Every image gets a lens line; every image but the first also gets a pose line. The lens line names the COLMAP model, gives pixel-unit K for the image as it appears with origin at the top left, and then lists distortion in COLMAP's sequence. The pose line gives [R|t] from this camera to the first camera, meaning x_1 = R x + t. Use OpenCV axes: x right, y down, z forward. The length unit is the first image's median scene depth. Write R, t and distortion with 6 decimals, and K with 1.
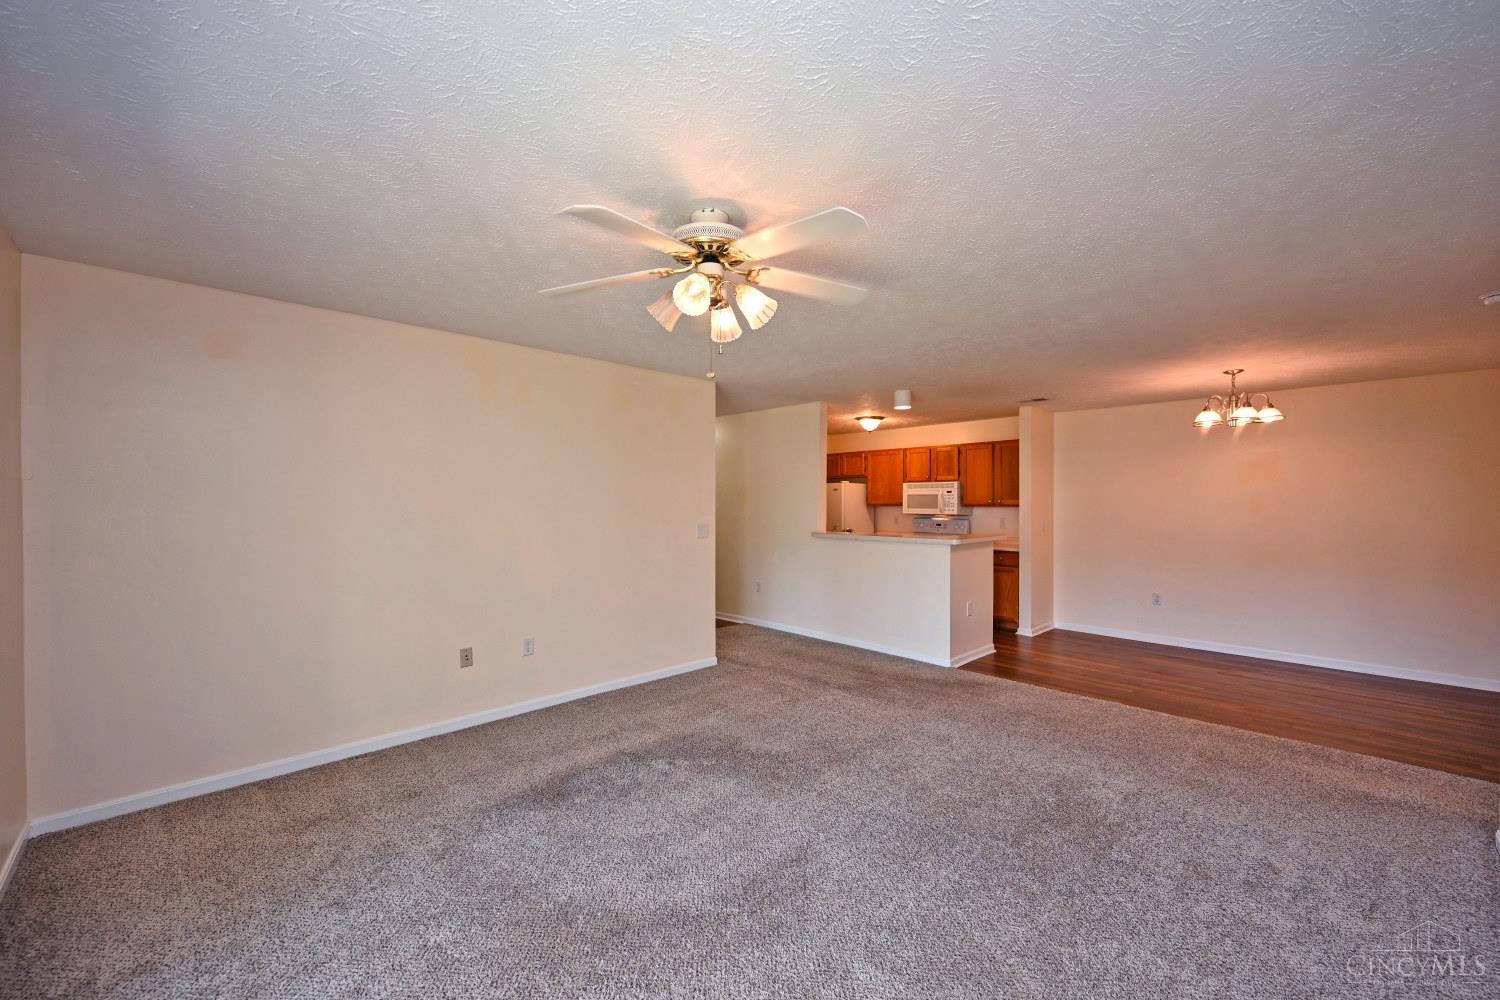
lens RADIAL K [[587.5, 0, 753.6], [0, 587.5, 502.7], [0, 0, 1]] dist [-0.001322, 0.000074]
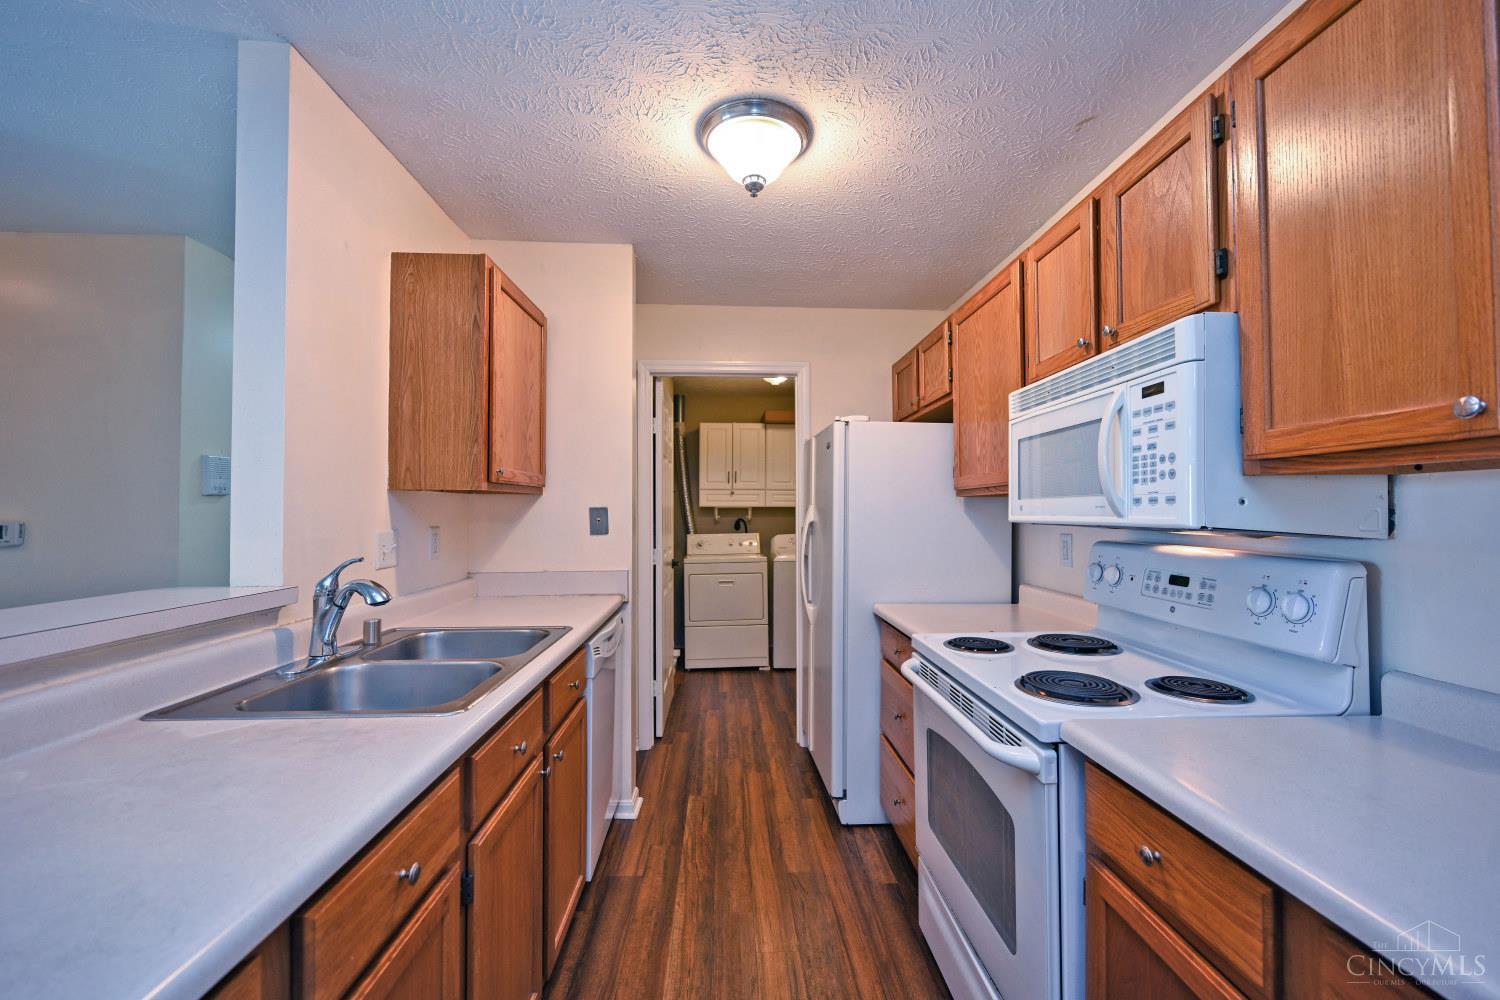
lens RADIAL K [[604.0, 0, 755.6], [0, 604.0, 500.6], [0, 0, 1]] dist [-0.002486, -0.000216]
pose [[0.762983, -0.007256, -0.646377, 0.399234], [-0.009130, 0.999716, -0.022000, 0.019728], [0.646354, 0.022688, 0.762701, 0.891888]]
